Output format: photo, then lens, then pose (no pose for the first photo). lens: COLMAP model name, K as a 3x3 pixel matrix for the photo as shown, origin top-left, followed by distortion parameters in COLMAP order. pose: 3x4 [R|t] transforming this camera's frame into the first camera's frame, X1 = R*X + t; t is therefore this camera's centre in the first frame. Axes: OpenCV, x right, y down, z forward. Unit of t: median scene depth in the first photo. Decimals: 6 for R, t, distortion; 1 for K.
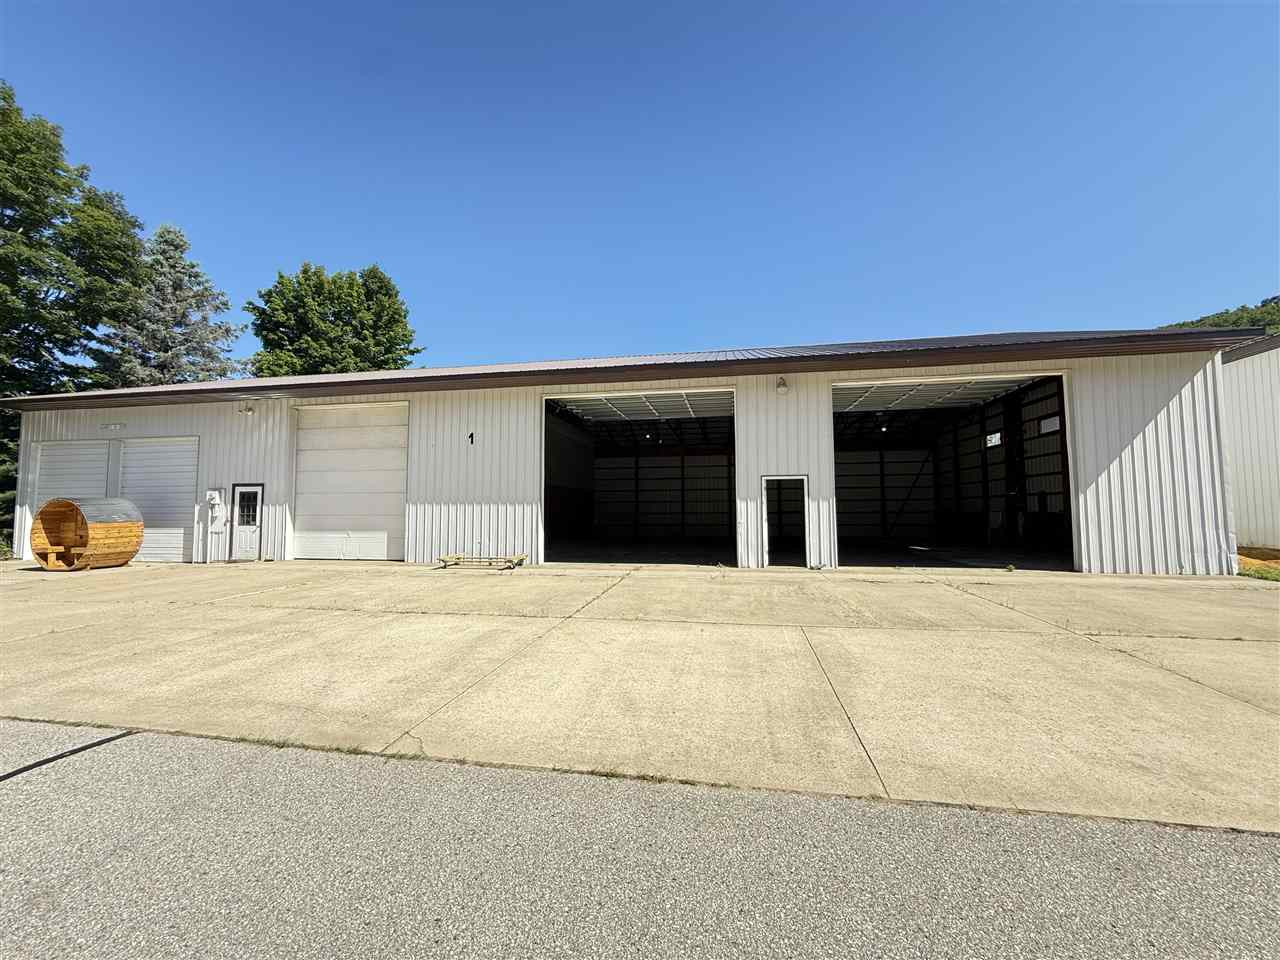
lens RADIAL K [[514.9, 0, 634.3], [0, 514.9, 479.8], [0, 0, 1]] dist [-0.006190, 0.000469]
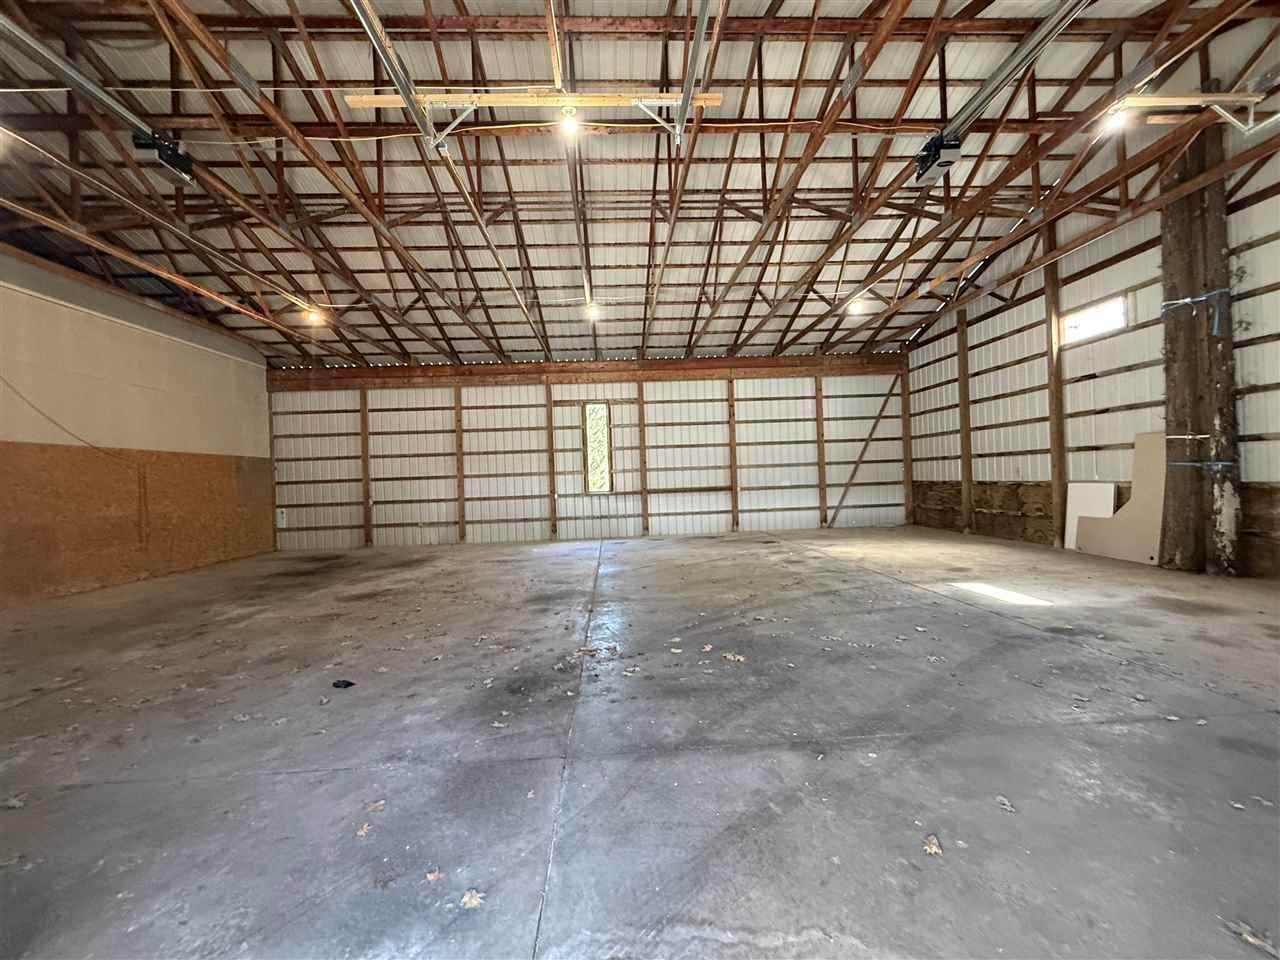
lens RADIAL K [[514.9, 0, 636.2], [0, 514.9, 488.4], [0, 0, 1]] dist [-0.006190, 0.000469]
pose [[0.971276, -0.036562, 0.235130, 0.154463], [0.018872, 0.996849, 0.077050, 0.018862], [-0.237206, -0.070399, 0.968905, 0.502384]]
